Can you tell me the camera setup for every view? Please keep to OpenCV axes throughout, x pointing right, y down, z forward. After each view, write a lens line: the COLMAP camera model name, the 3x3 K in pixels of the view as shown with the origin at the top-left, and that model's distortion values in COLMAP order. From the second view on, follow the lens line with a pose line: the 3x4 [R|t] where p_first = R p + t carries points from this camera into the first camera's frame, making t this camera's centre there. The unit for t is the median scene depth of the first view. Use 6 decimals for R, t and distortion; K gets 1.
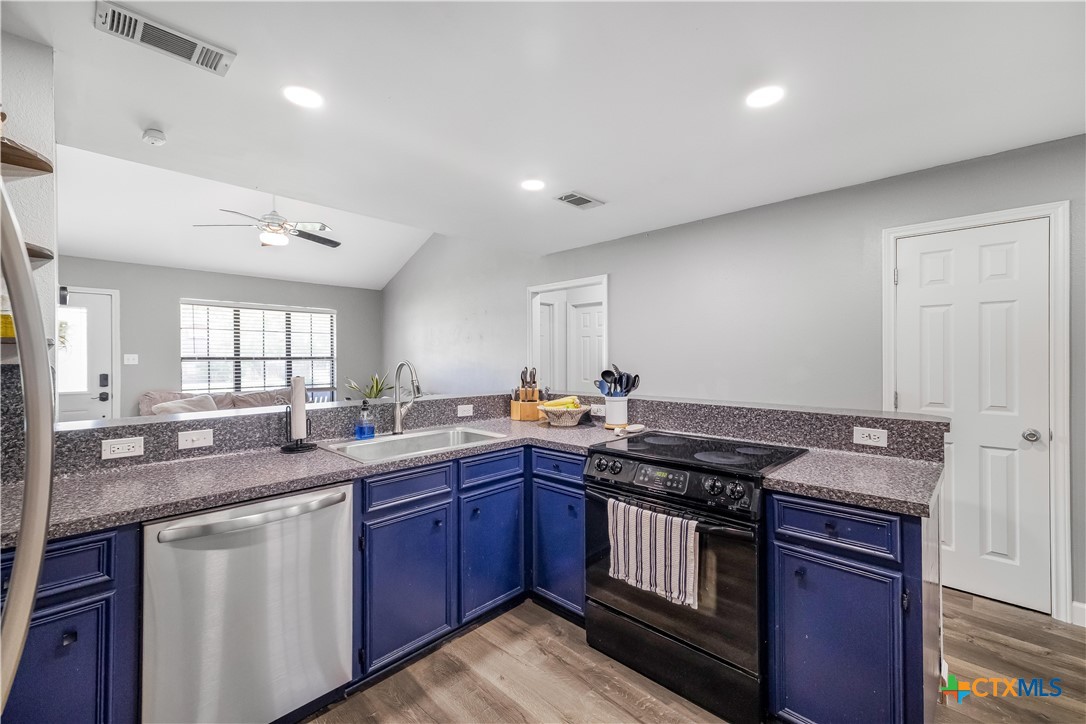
lens RADIAL K [[461.1, 0, 549.4], [0, 461.1, 355.1], [0, 0, 1]] dist [0.015784, 0.000592]
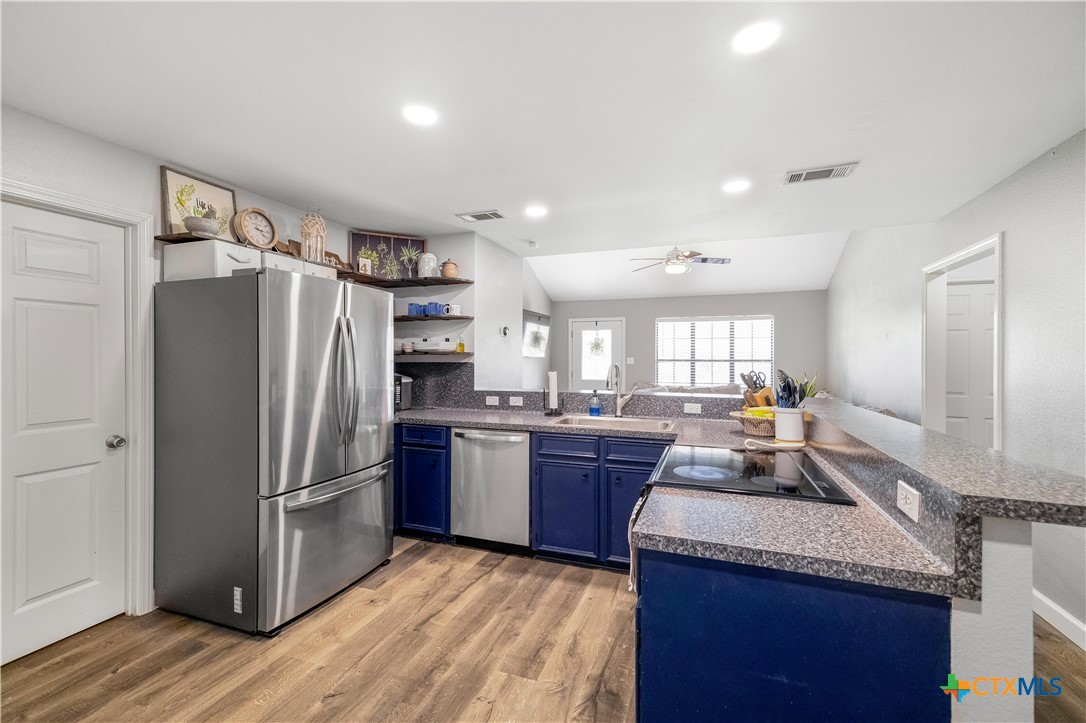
lens RADIAL K [[461.1, 0, 534.8], [0, 461.1, 357.7], [0, 0, 1]] dist [0.015784, 0.000592]
pose [[0.372417, 0.000365, -0.928065, 0.941312], [0.000428, 1.000000, 0.000565, -0.003988], [0.928065, -0.000608, 0.372417, 0.305038]]
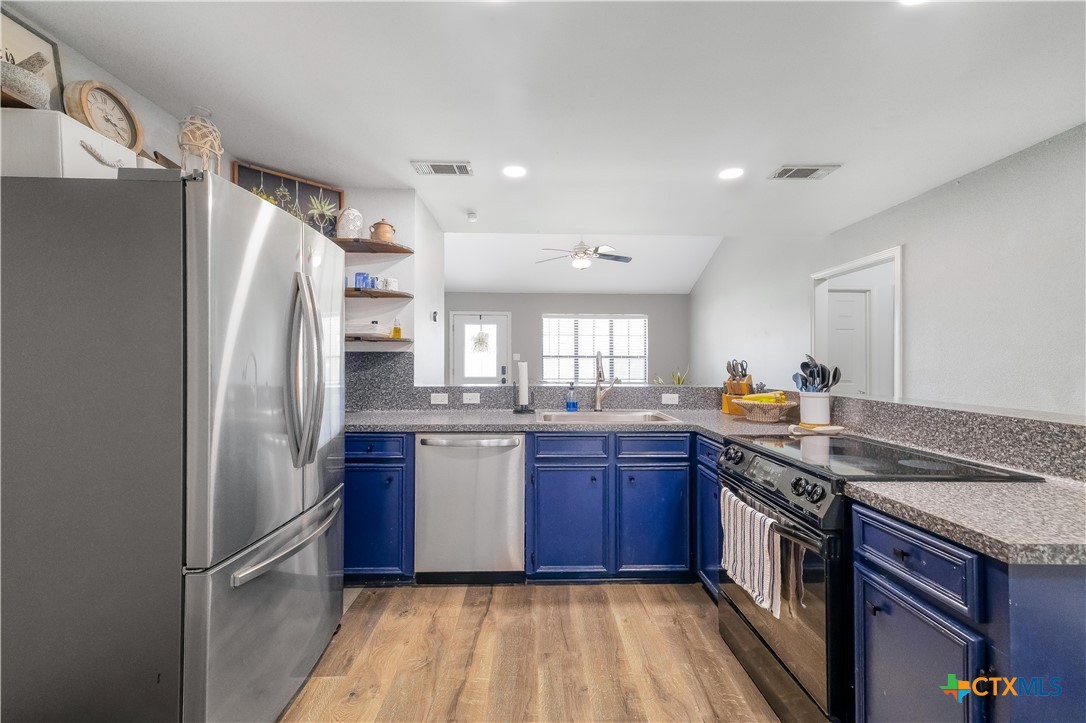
lens RADIAL K [[461.1, 0, 539.7], [0, 461.1, 357.5], [0, 0, 1]] dist [0.015784, 0.000592]
pose [[0.700127, -0.000226, -0.714018, 0.499879], [-0.002695, 0.999992, -0.002959, 0.035066], [0.714013, 0.003996, 0.700121, 0.028264]]
